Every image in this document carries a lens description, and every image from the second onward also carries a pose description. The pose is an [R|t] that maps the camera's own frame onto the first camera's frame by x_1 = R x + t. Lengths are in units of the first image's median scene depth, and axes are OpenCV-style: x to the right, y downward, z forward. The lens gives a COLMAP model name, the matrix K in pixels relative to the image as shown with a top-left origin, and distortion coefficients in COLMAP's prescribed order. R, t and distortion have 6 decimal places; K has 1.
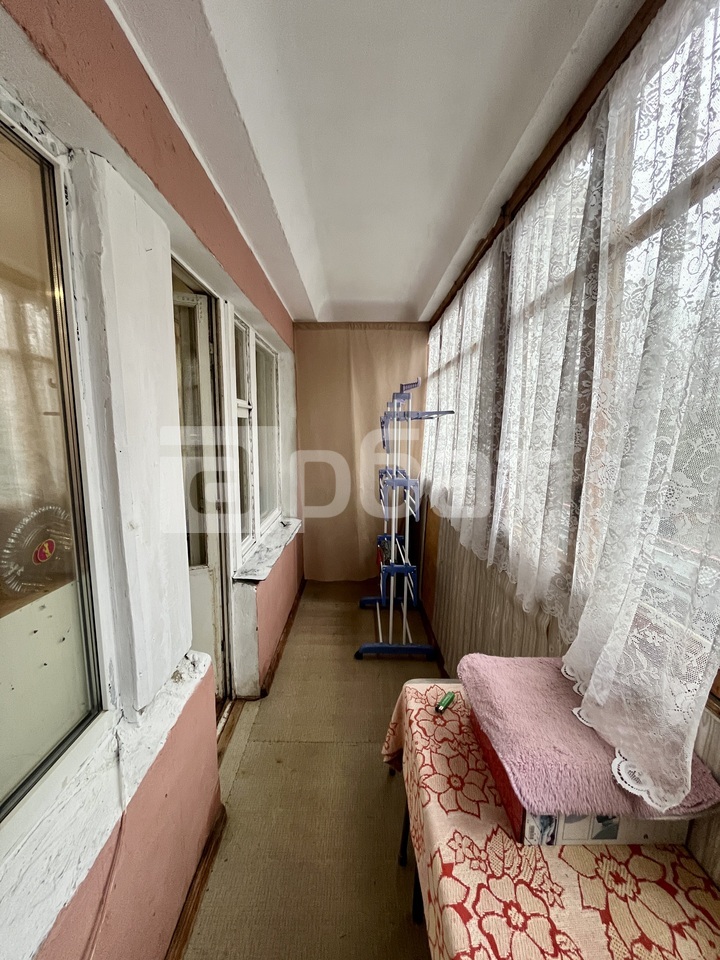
lens RADIAL K [[386.6, 0, 357.6], [0, 386.6, 486.4], [0, 0, 1]] dist [-0.005152, -0.000593]
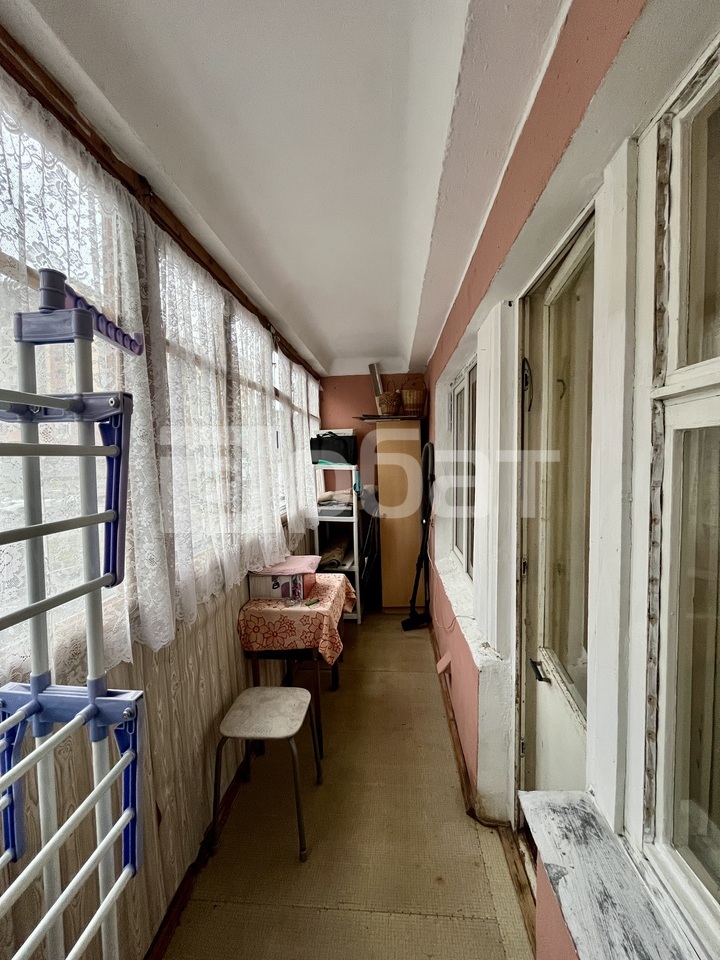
lens RADIAL K [[386.6, 0, 359.2], [0, 386.6, 479.9], [0, 0, 1]] dist [-0.005152, -0.000593]
pose [[-0.996016, -0.005159, 0.089029, -0.188977], [0.013305, 0.978557, 0.205546, -0.472171], [-0.088180, 0.205911, -0.974590, 2.938699]]
